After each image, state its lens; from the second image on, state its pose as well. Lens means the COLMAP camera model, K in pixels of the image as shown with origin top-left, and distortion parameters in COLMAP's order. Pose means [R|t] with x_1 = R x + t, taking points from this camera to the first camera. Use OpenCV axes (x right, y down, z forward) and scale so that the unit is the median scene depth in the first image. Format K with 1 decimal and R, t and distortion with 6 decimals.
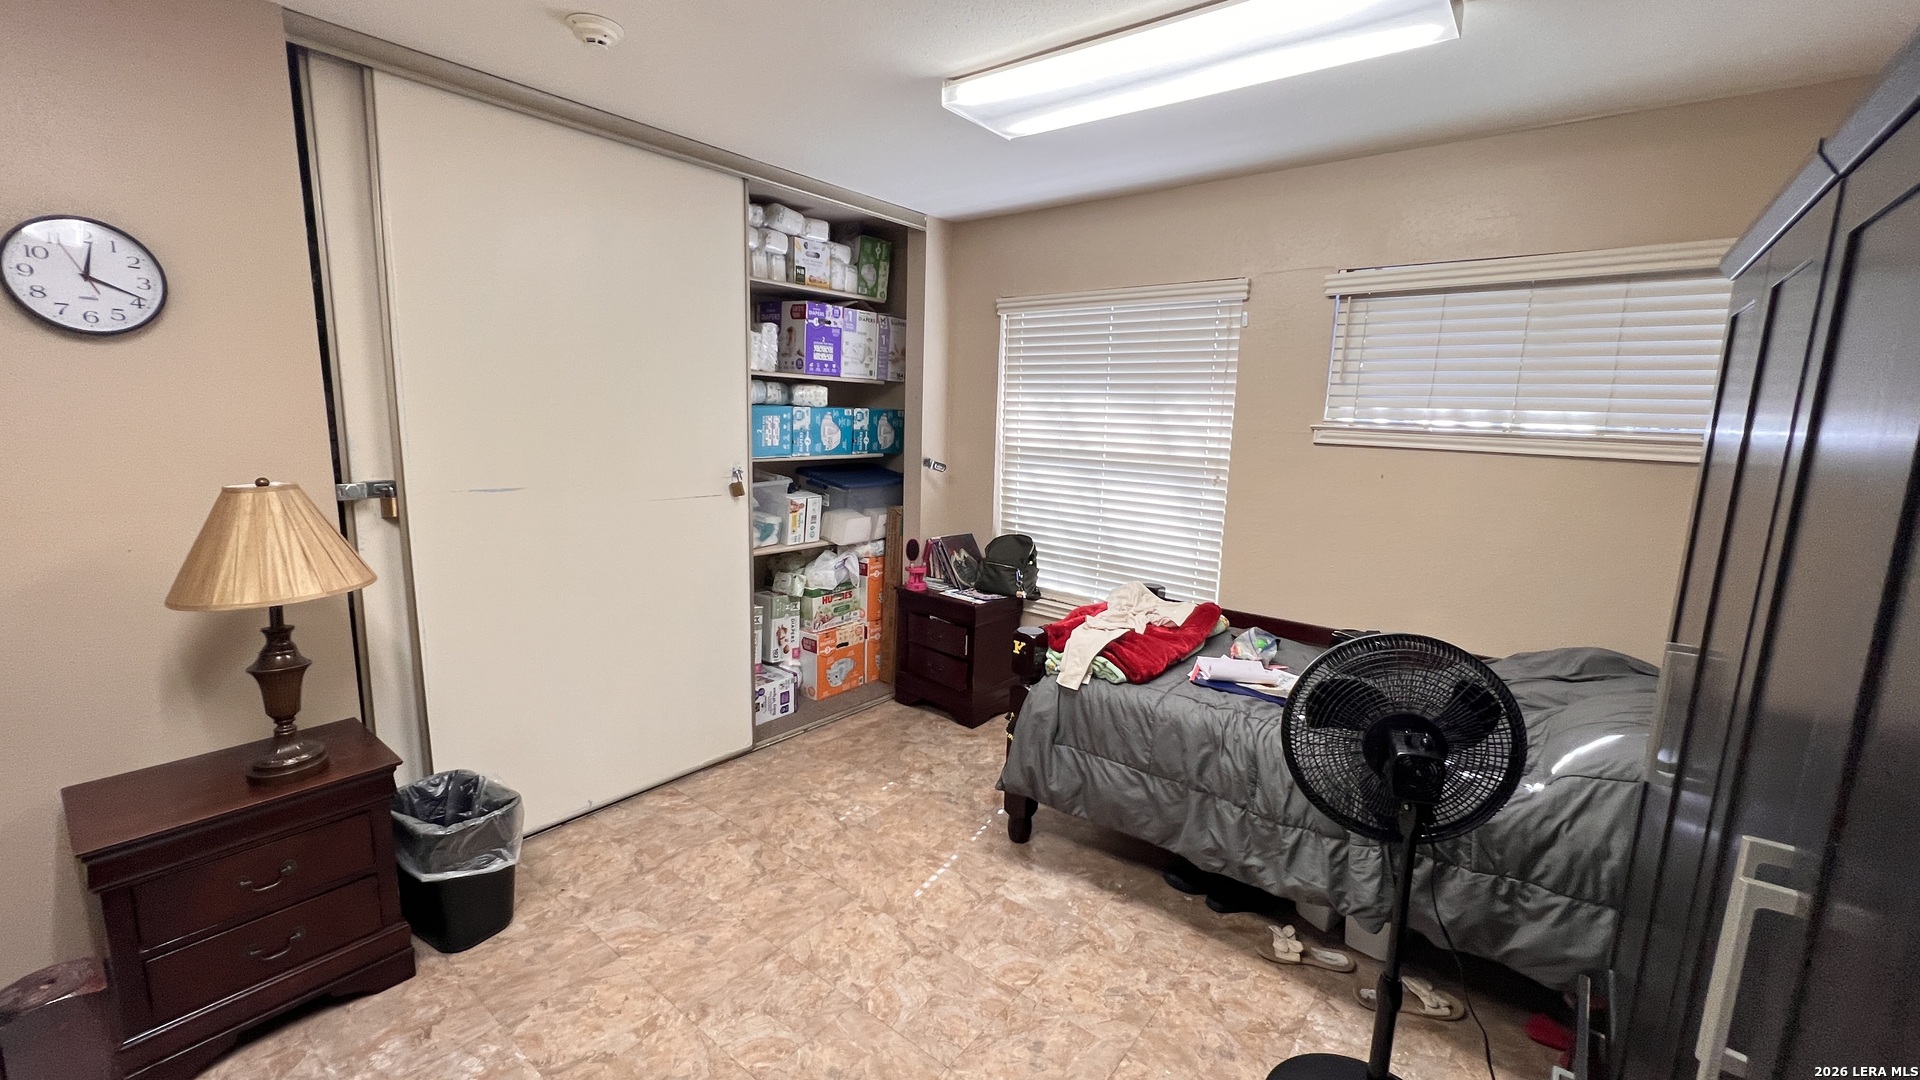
lens RADIAL K [[767.8, 0, 958.1], [0, 767.8, 537.2], [0, 0, 1]] dist [-0.000805, 0.000261]
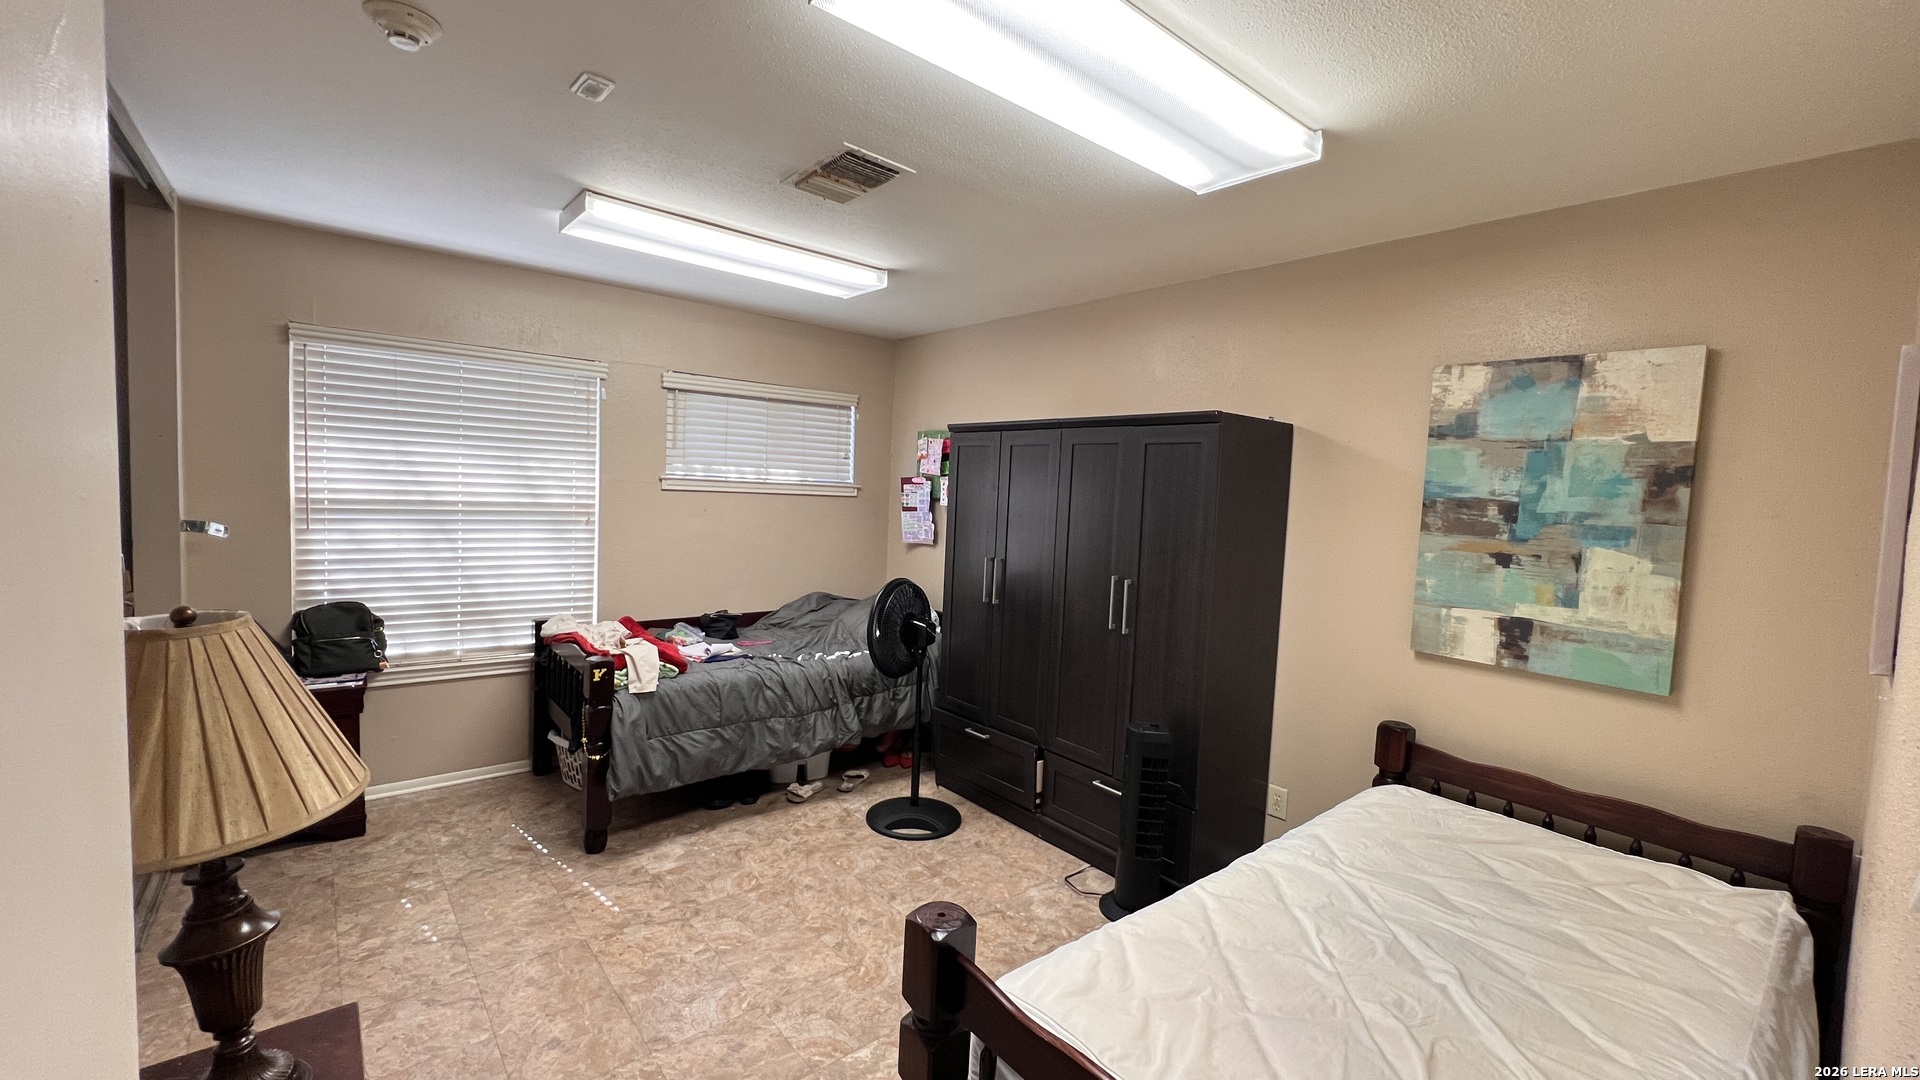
lens RADIAL K [[767.8, 0, 958.0], [0, 767.8, 537.5], [0, 0, 1]] dist [-0.000805, 0.000261]
pose [[0.193660, -0.084901, 0.977388, -0.879431], [0.123782, 0.990401, 0.061506, -0.059975], [-0.973229, 0.109072, 0.202310, 0.220341]]
